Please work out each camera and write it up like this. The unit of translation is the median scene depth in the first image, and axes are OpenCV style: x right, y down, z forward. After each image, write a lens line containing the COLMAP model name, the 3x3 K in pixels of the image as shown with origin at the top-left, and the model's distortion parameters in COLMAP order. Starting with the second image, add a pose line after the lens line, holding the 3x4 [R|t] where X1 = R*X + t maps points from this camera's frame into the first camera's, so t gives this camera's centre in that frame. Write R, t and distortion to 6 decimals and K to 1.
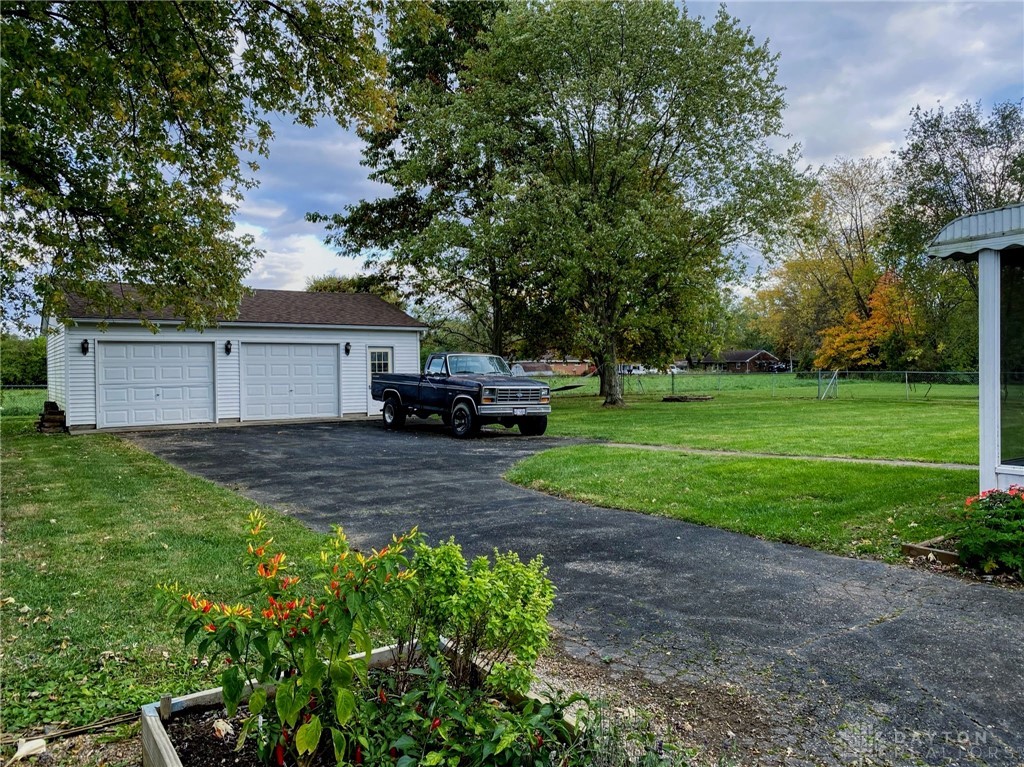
lens RADIAL K [[778.1, 0, 512.0], [0, 778.1, 383.5], [0, 0, 1]] dist [-0.005451, -0.001728]
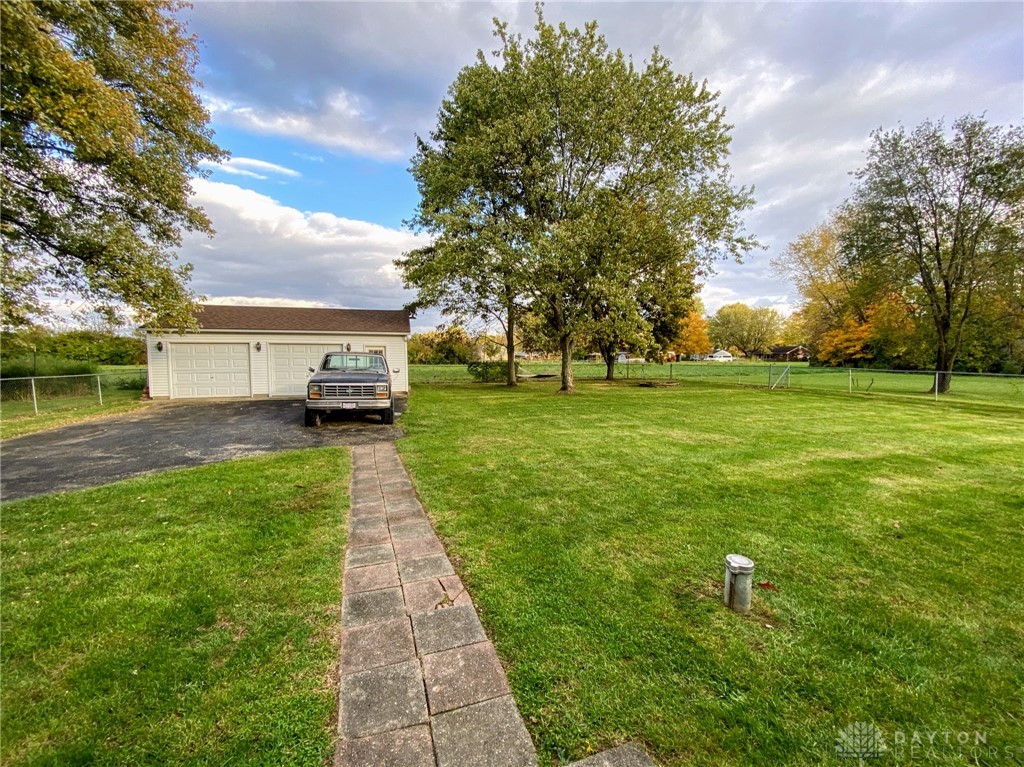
lens RADIAL K [[409.3, 0, 512.0], [0, 409.3, 383.5], [0, 0, 1]] dist [0.032434, -0.027710]
pose [[0.949802, 0.031052, -0.311307, 0.208624], [-0.015608, 0.998526, 0.051979, -0.015287], [0.312462, -0.044511, 0.948887, 0.250189]]
